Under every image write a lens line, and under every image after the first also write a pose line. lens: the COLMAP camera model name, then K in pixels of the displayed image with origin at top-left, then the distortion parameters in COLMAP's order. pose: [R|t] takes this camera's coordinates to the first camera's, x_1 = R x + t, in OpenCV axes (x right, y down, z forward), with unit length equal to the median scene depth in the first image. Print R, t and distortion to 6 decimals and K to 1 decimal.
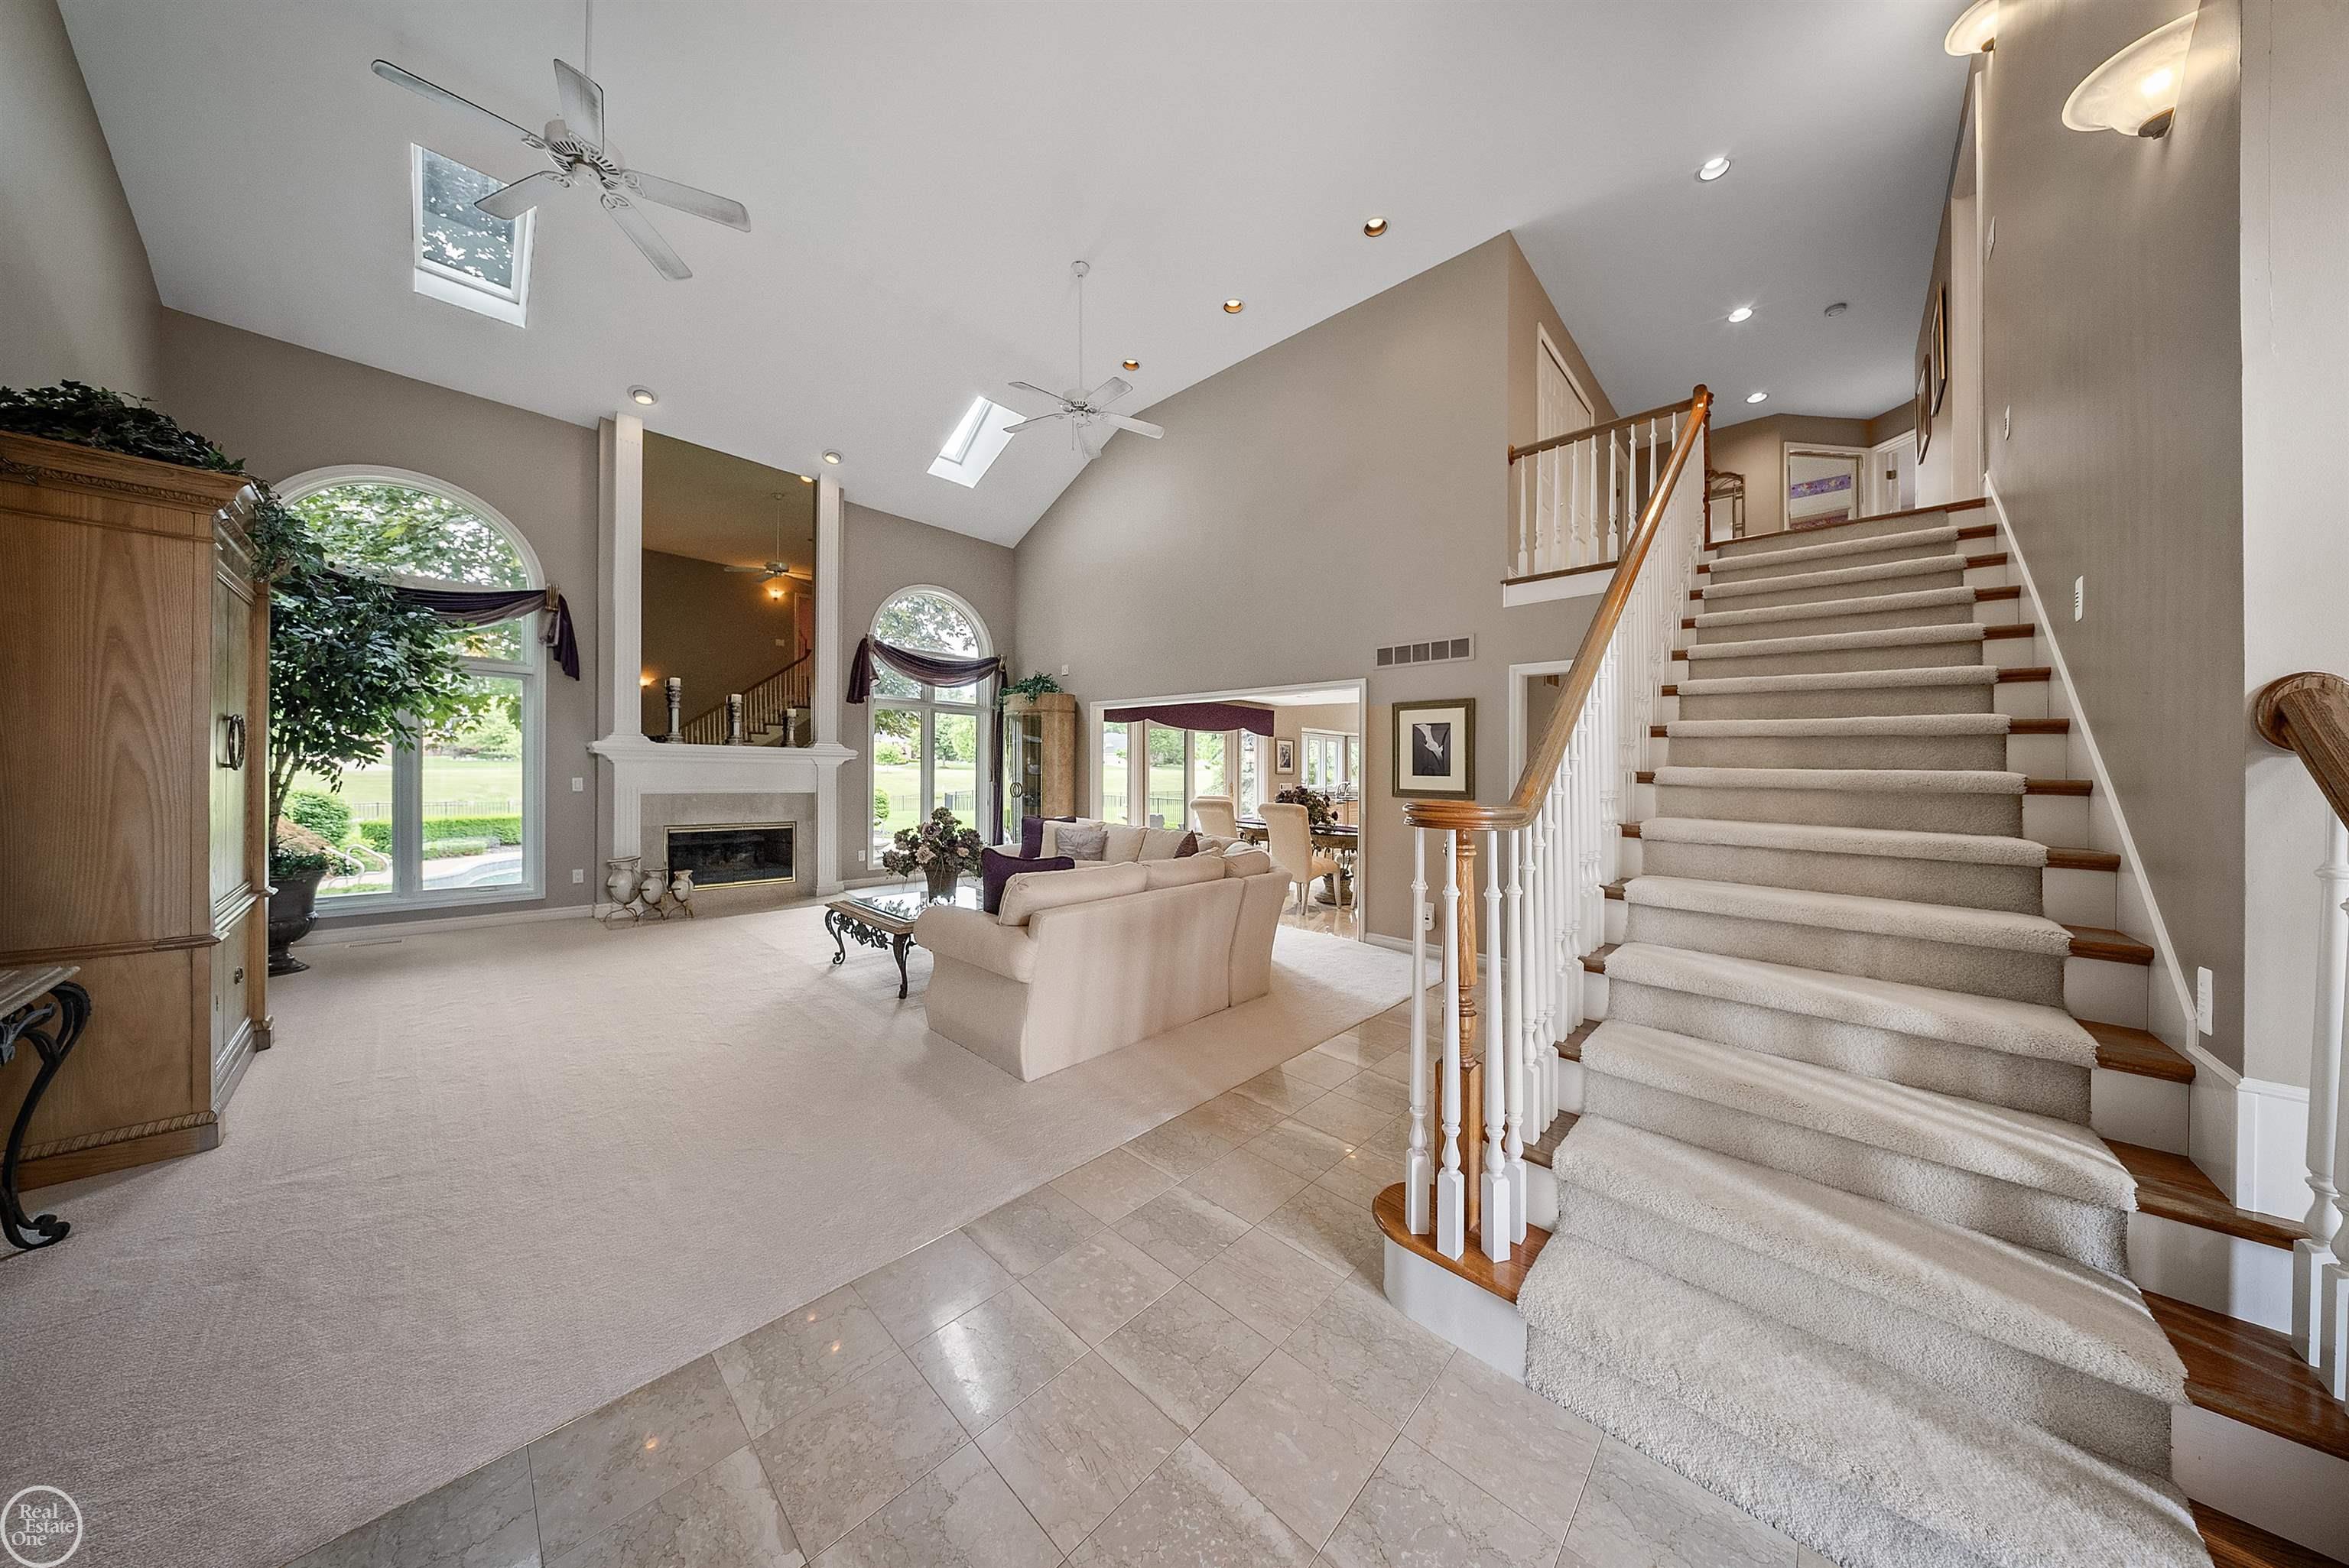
lens RADIAL K [[693.9, 0, 1169.3], [0, 693.9, 774.4], [0, 0, 1]] dist [-0.002880, -0.001133]
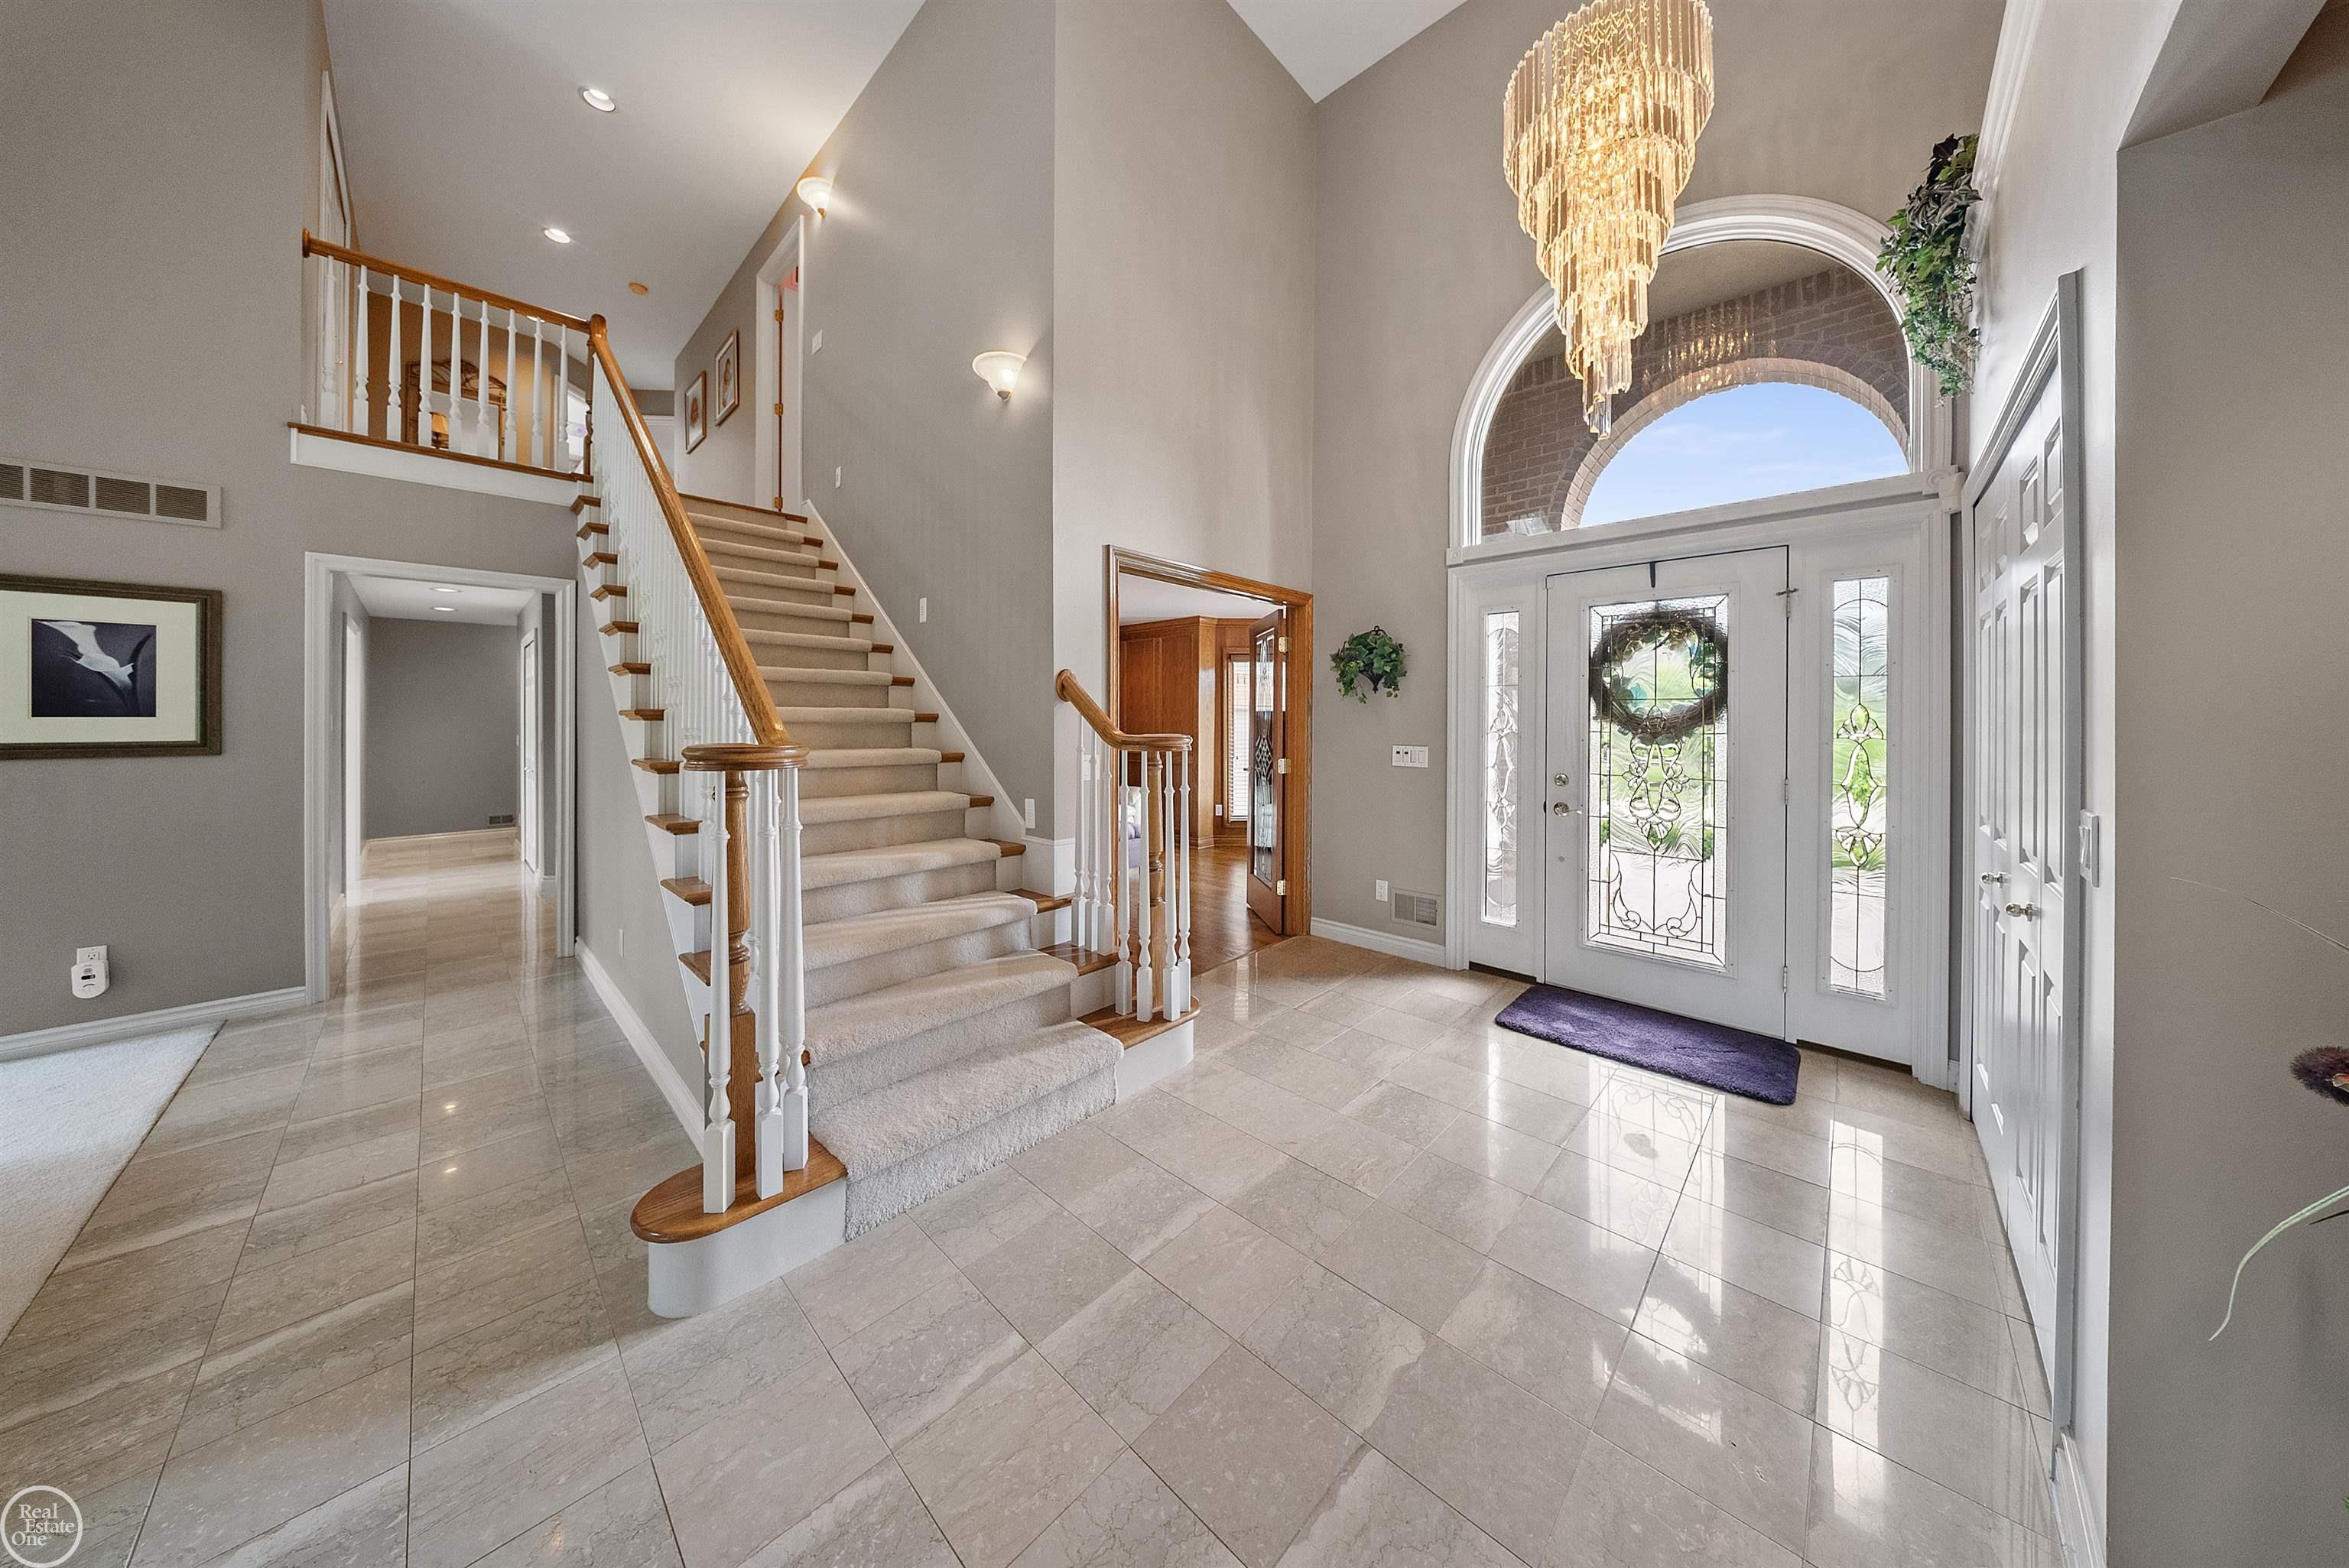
lens RADIAL K [[693.9, 0, 1217.1], [0, 693.9, 710.4], [0, 0, 1]] dist [-0.002880, -0.001133]
pose [[-0.020791, -0.006367, 0.999764, -0.581812], [0.004181, 0.999970, 0.006455, -0.009208], [-0.999775, 0.004315, -0.020764, 0.357495]]
